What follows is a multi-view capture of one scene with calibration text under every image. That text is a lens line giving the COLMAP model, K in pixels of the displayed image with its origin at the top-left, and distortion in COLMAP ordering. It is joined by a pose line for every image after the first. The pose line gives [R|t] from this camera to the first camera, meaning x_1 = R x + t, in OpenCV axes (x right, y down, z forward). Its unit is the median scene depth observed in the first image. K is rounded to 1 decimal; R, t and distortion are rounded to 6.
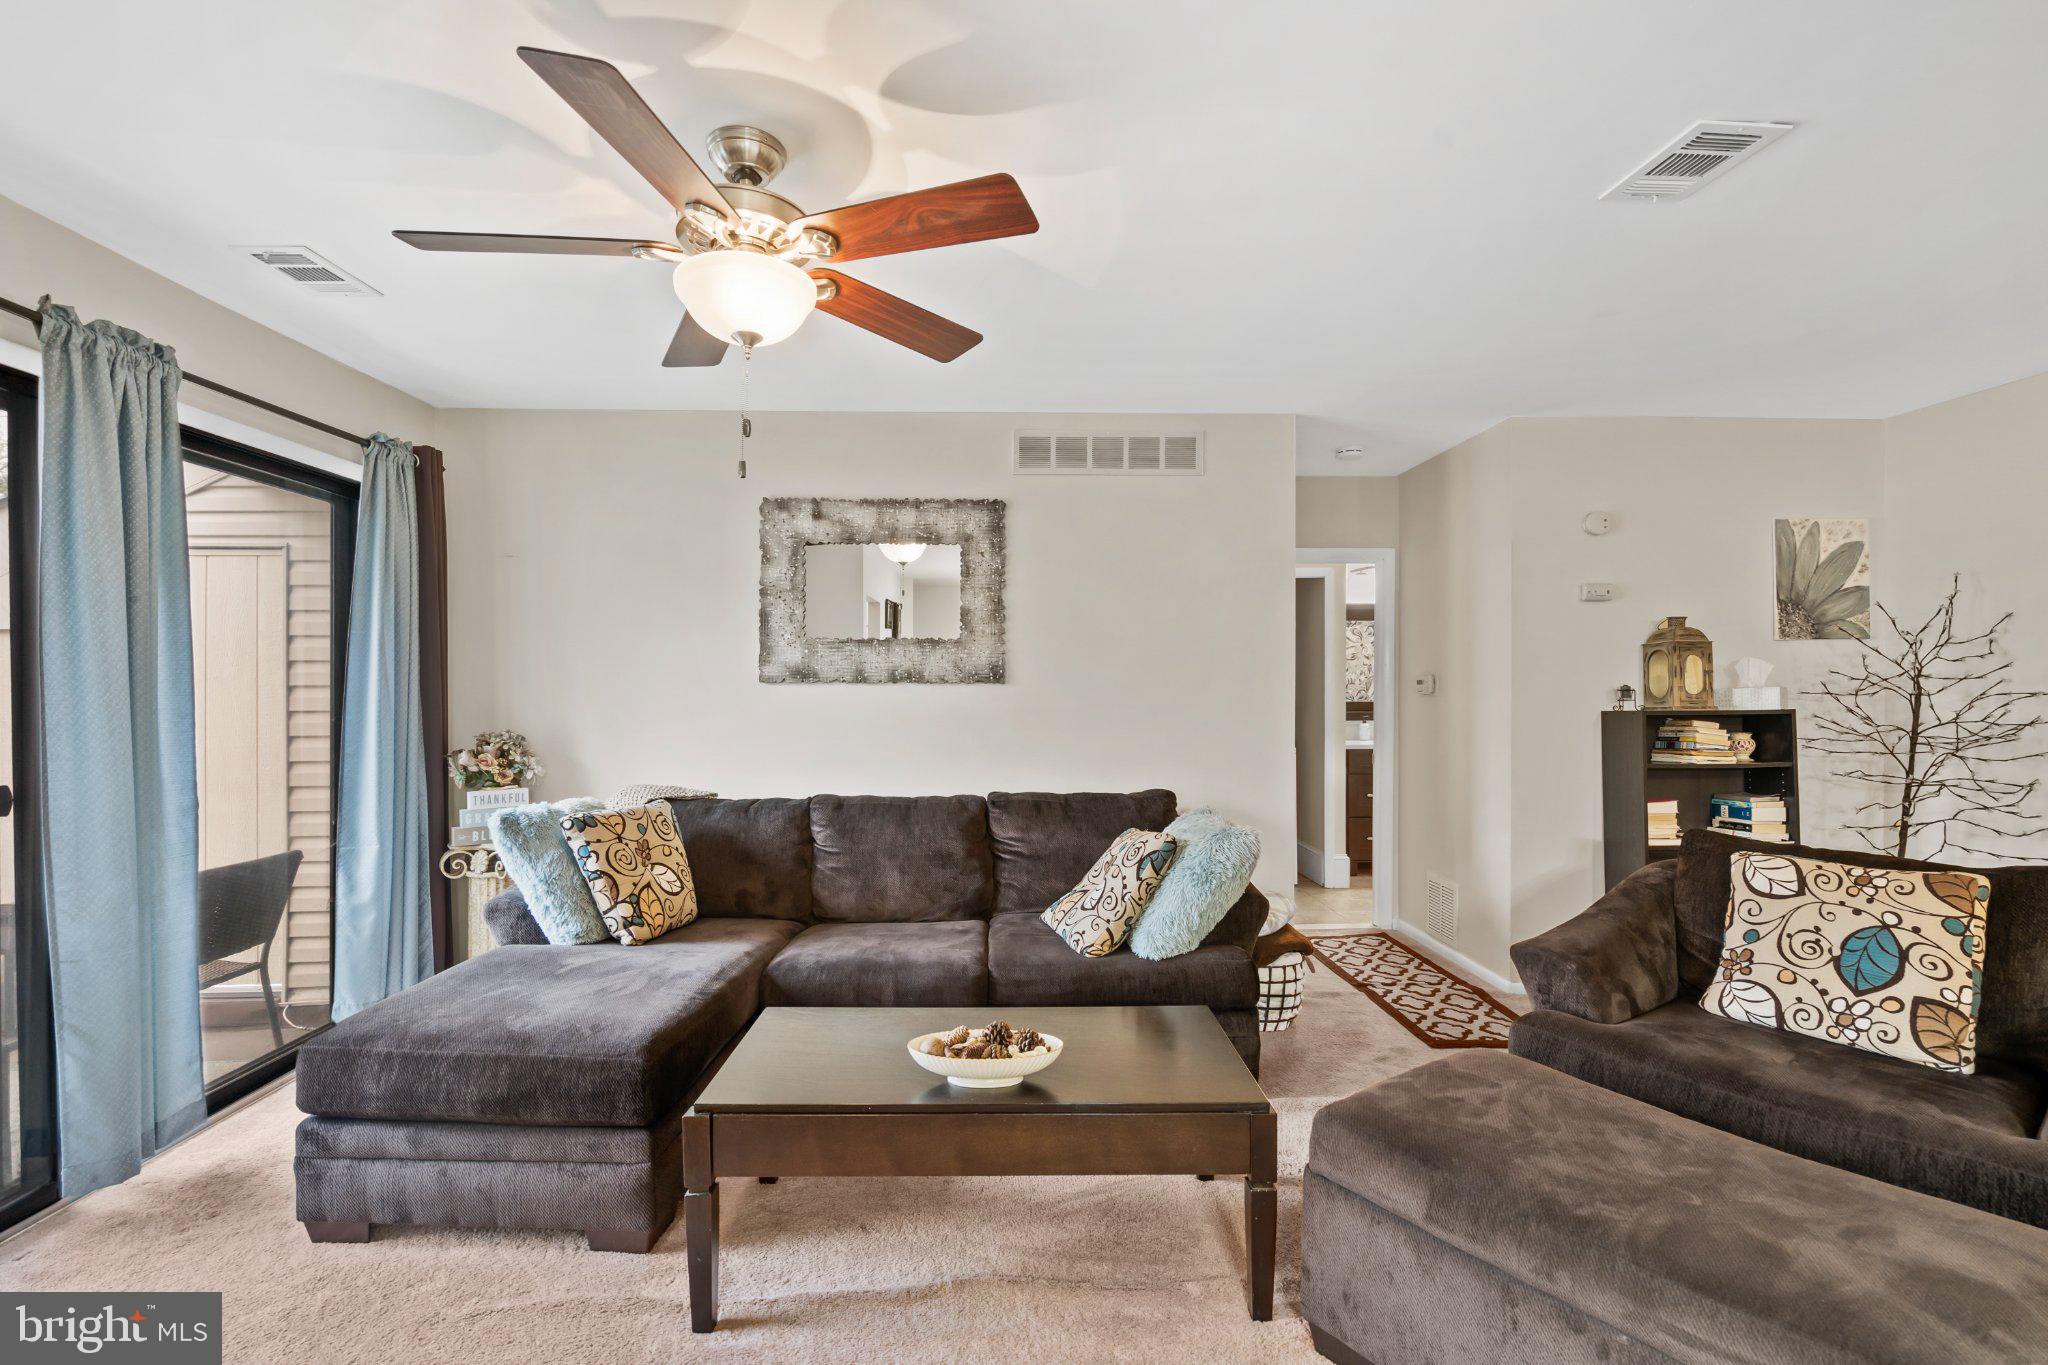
lens RADIAL K [[936.3, 0, 1007.7], [0, 936.3, 690.7], [0, 0, 1]] dist [-0.003223, 0.001059]
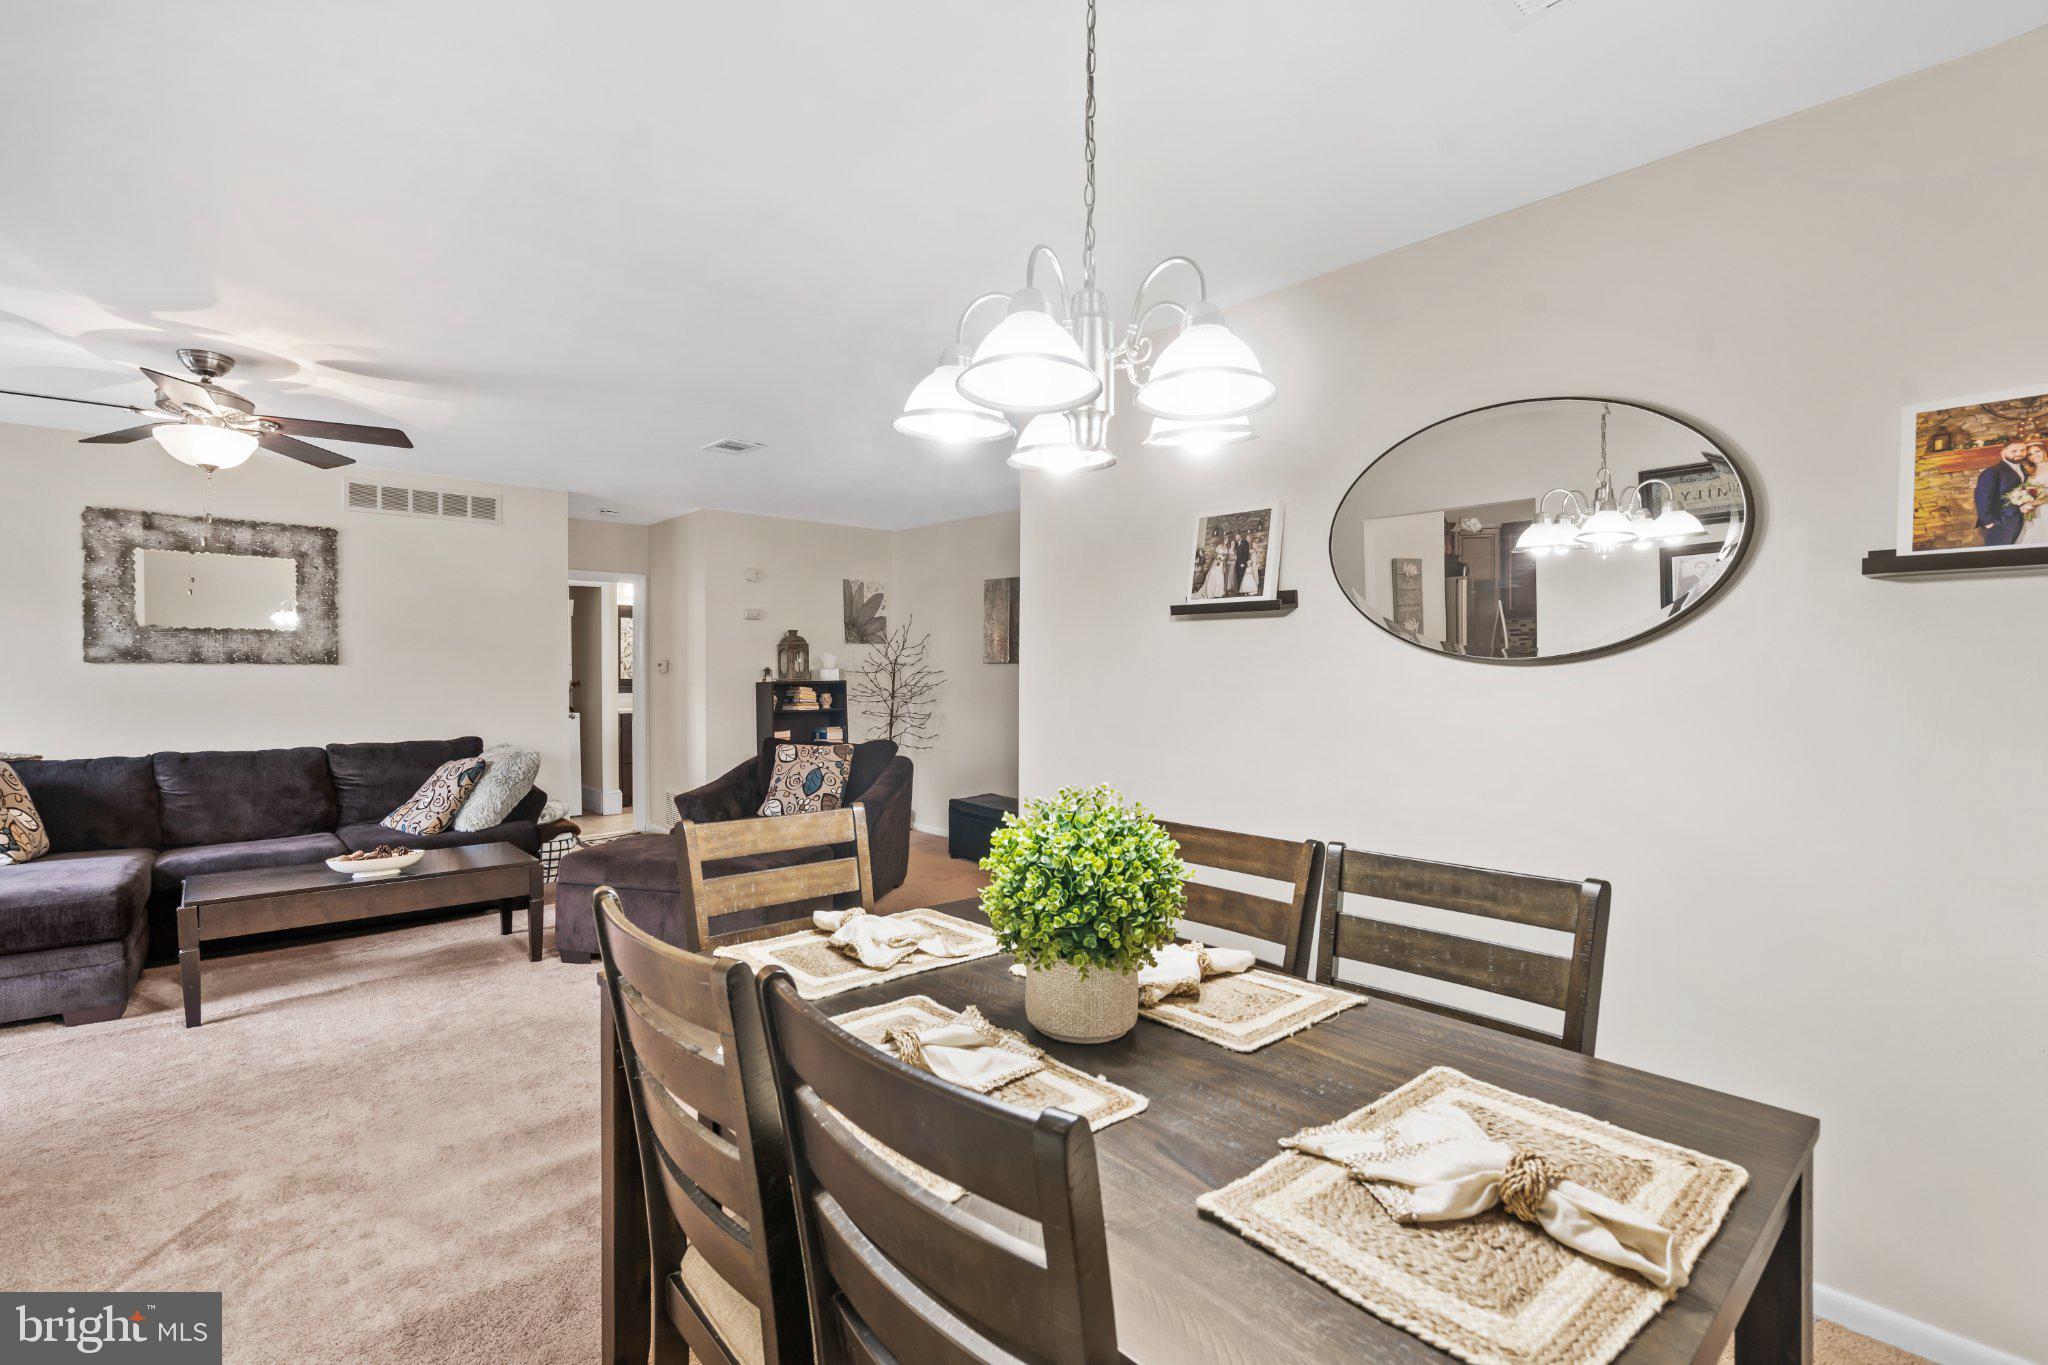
lens RADIAL K [[938.3, 0, 1019.9], [0, 938.3, 690.5], [0, 0, 1]] dist [0.000924, 0.001261]
pose [[0.757584, -0.011896, 0.652630, -0.148685], [-0.001753, 0.999793, 0.020259, 0.000984], [-0.652736, -0.016492, 0.757406, -0.699680]]
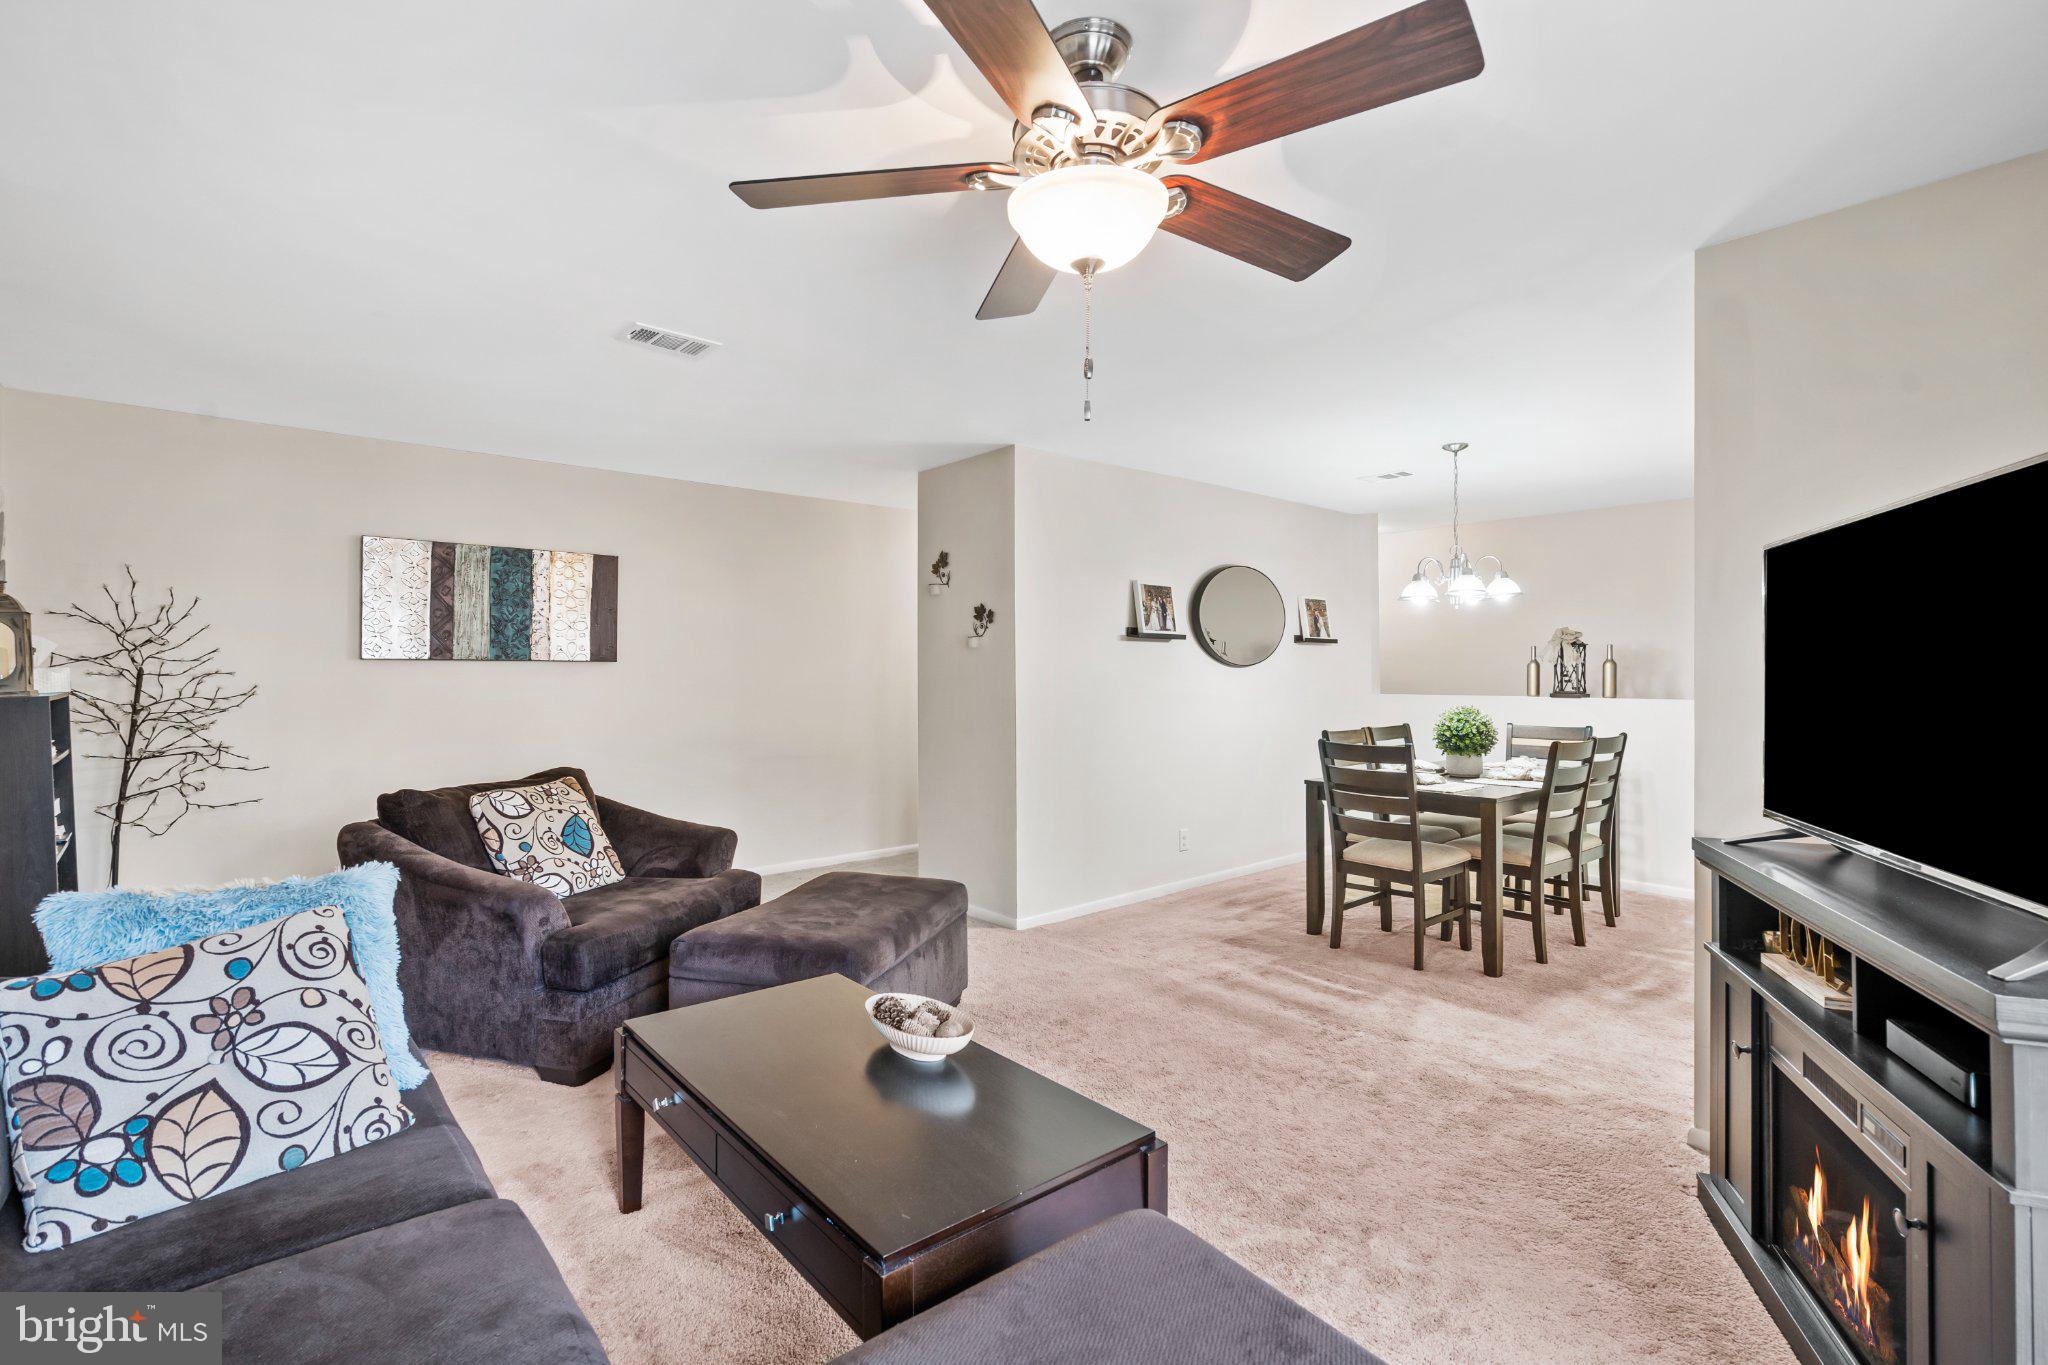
lens RADIAL K [[943.8, 0, 1022.4], [0, 943.8, 639.5], [0, 0, 1]] dist [-0.001810, 0.000093]
pose [[-0.633537, 0.024162, 0.773335, -0.489256], [0.001564, 0.999550, -0.029949, -0.004071], [-0.773710, -0.017765, -0.633290, 0.844796]]
